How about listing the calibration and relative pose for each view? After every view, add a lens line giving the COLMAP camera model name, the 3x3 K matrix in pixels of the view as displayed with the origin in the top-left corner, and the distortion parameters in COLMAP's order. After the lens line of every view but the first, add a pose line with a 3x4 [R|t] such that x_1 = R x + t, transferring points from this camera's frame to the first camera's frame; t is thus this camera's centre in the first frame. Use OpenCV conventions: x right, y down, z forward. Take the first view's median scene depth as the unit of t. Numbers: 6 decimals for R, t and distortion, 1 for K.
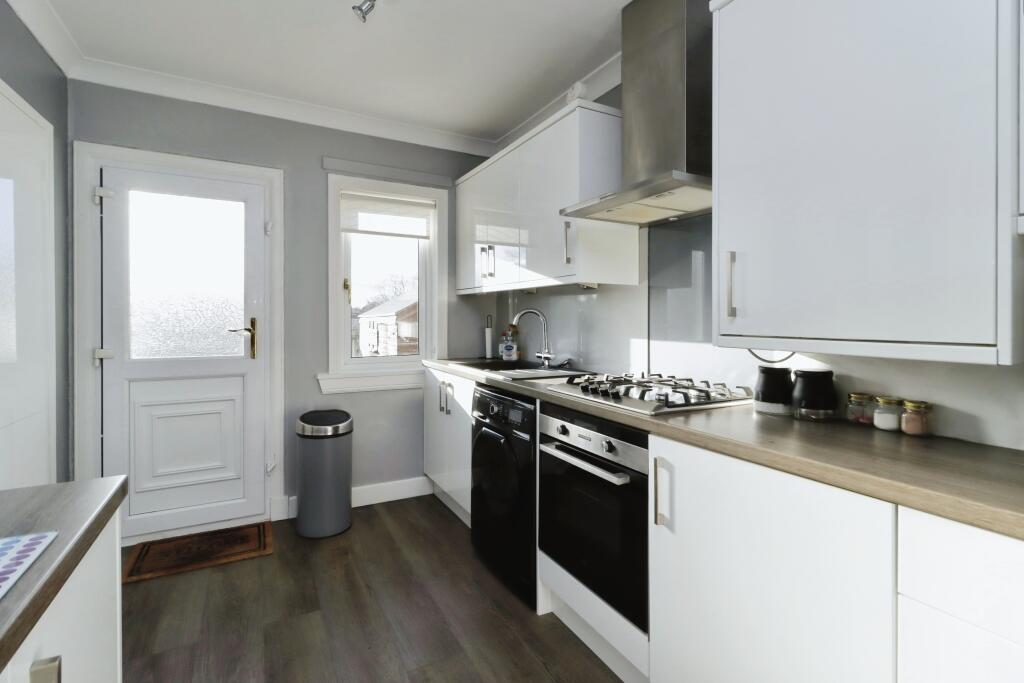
lens RADIAL K [[475.3, 0, 508.9], [0, 475.3, 319.0], [0, 0, 1]] dist [0.003385, 0.000109]
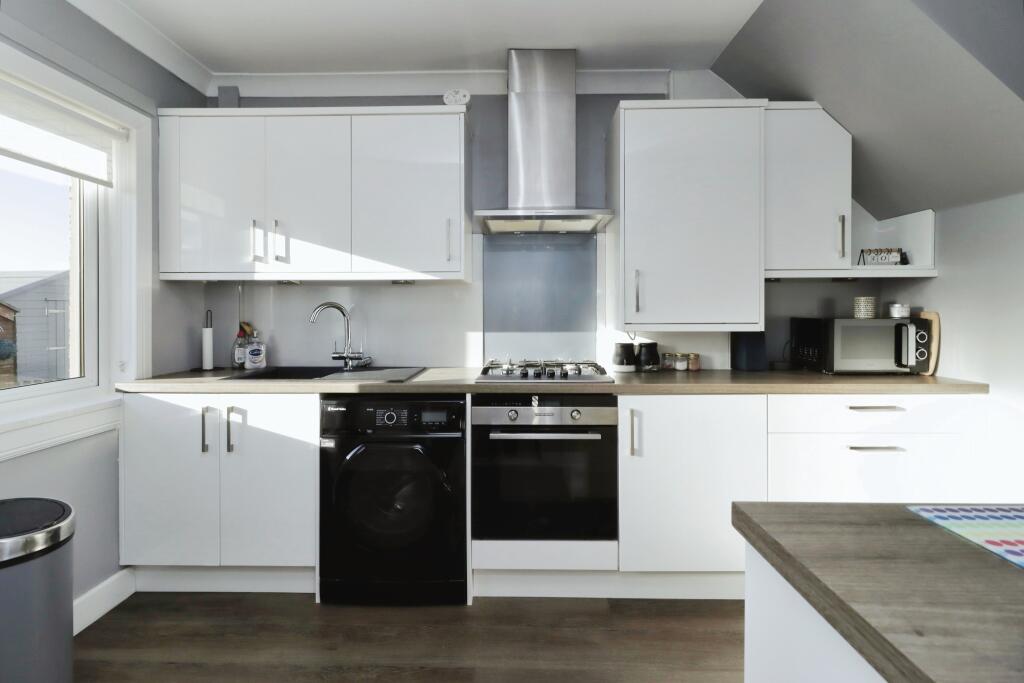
lens RADIAL K [[472.5, 0, 509.8], [0, 472.5, 313.5], [0, 0, 1]] dist [-0.001647, -0.000222]
pose [[0.491229, -0.003030, 0.871025, -0.766635], [0.006208, 0.999981, -0.000022, -0.000778], [-0.871008, 0.005418, 0.491238, 0.423903]]
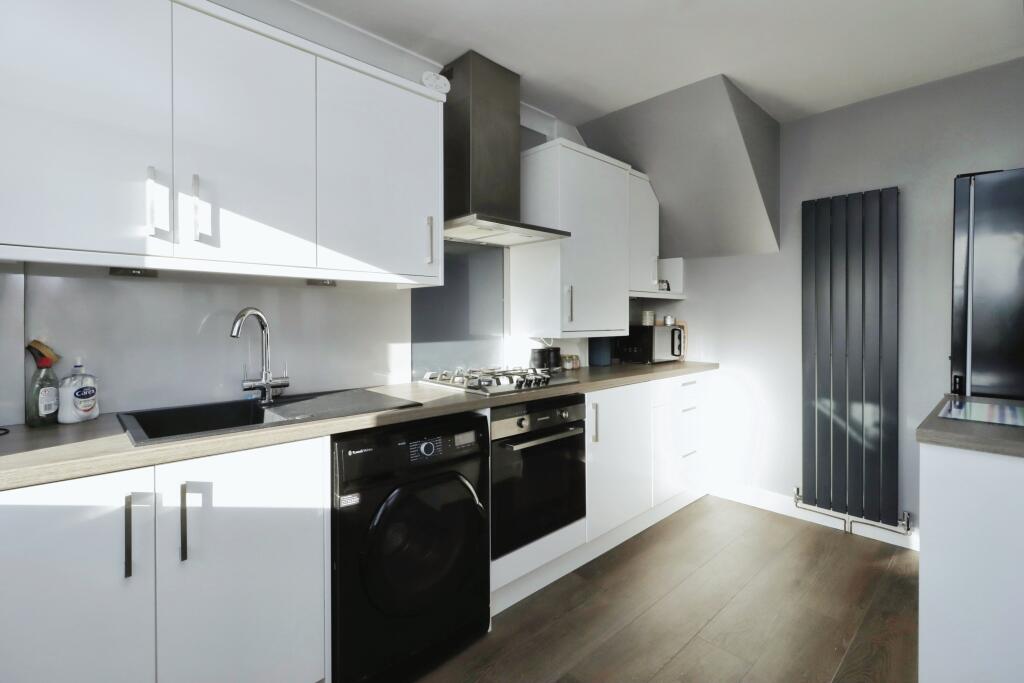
lens RADIAL K [[475.3, 0, 508.9], [0, 475.3, 319.0], [0, 0, 1]] dist [0.003385, 0.000109]
pose [[-0.265270, -0.001846, 0.964172, -0.870785], [0.002598, 0.999993, 0.002630, -0.013627], [-0.964171, 0.003203, -0.265263, 1.207437]]
